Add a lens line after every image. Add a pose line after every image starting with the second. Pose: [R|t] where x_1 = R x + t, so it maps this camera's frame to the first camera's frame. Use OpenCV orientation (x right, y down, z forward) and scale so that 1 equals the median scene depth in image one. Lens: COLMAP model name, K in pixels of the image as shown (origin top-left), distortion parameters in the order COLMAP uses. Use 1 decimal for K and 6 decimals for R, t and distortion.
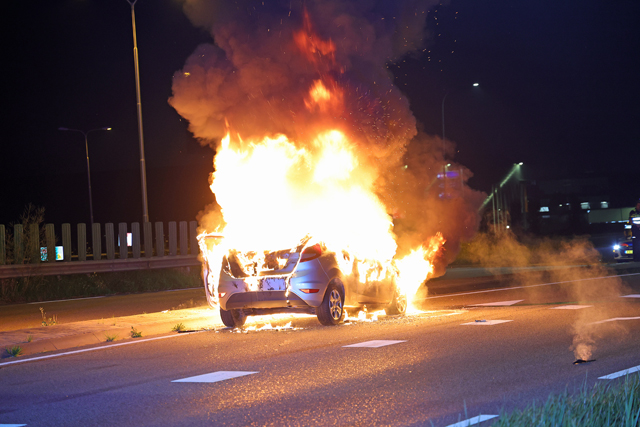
lens RADIAL K [[1843.7, 0, 319.2], [0, 1843.7, 213.8], [0, 0, 1]] dist [0.749436, -1.196953]
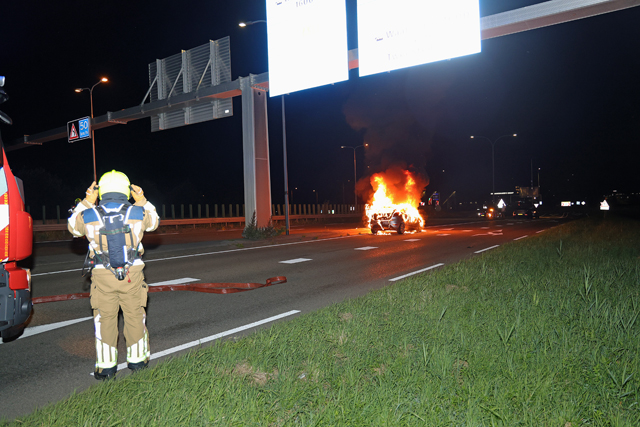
lens RADIAL K [[458.6, 0, 321.3], [0, 458.6, 215.2], [0, 0, 1]] dist [-0.045050, 0.001081]
pose [[0.984359, 0.029052, -0.173764, 0.008256], [-0.024124, 0.999247, 0.030404, -0.001178], [0.174517, -0.025736, 0.984318, 0.073374]]
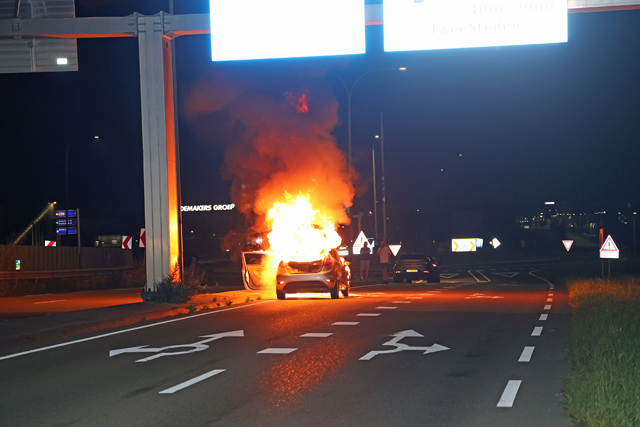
lens RADIAL K [[1843.7, 0, 319.2], [0, 1843.7, 213.8], [0, 0, 1]] dist [0.749436, -1.196953]
pose [[0.960065, 0.028512, 0.278321, -0.547079], [-0.022790, 0.999458, -0.023774, 0.017220], [-0.278848, 0.016481, 0.960194, -0.857239]]
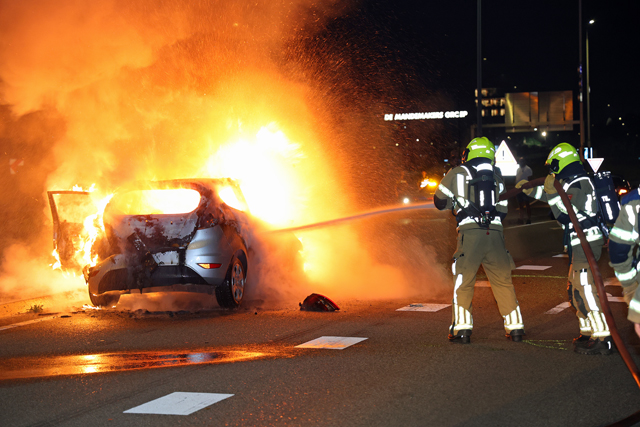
lens RADIAL K [[1843.7, 0, 319.2], [0, 1843.7, 213.8], [0, 0, 1]] dist [0.749436, -1.196953]
pose [[0.988567, 0.021706, 0.149211, -0.075743], [-0.026308, 0.999235, 0.028932, -0.004964], [-0.148469, -0.032527, 0.988382, 0.194383]]
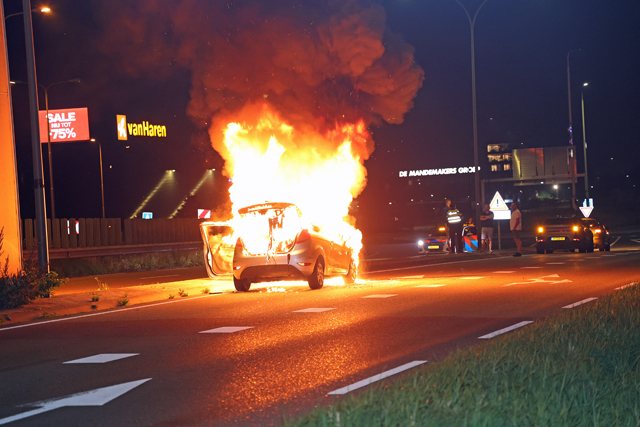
lens RADIAL K [[1843.7, 0, 319.2], [0, 1843.7, 213.8], [0, 0, 1]] dist [0.749436, -1.196953]
pose [[0.990125, 0.002729, 0.140158, -0.181631], [-0.002403, 0.999994, -0.002491, 0.007567], [-0.140164, 0.002130, 0.990126, -0.355694]]
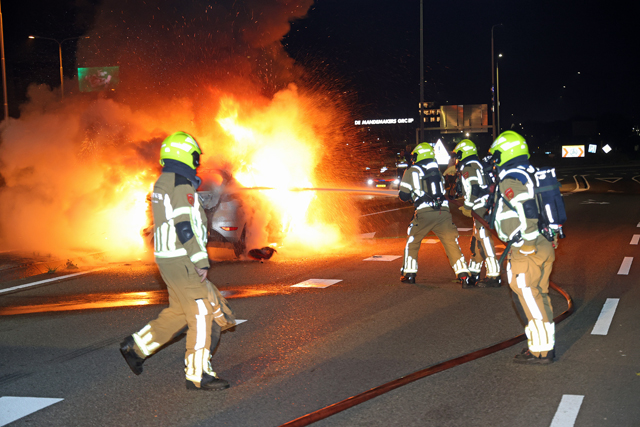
lens RADIAL K [[1317.0, 0, 320.9], [0, 1317.0, 212.6], [0, 0, 1]] dist [0.320638, 0.017550]
pose [[0.987107, 0.018248, 0.159021, -0.075259], [-0.025635, 0.998679, 0.044526, -0.004762], [-0.157998, -0.048028, 0.986271, 0.196851]]
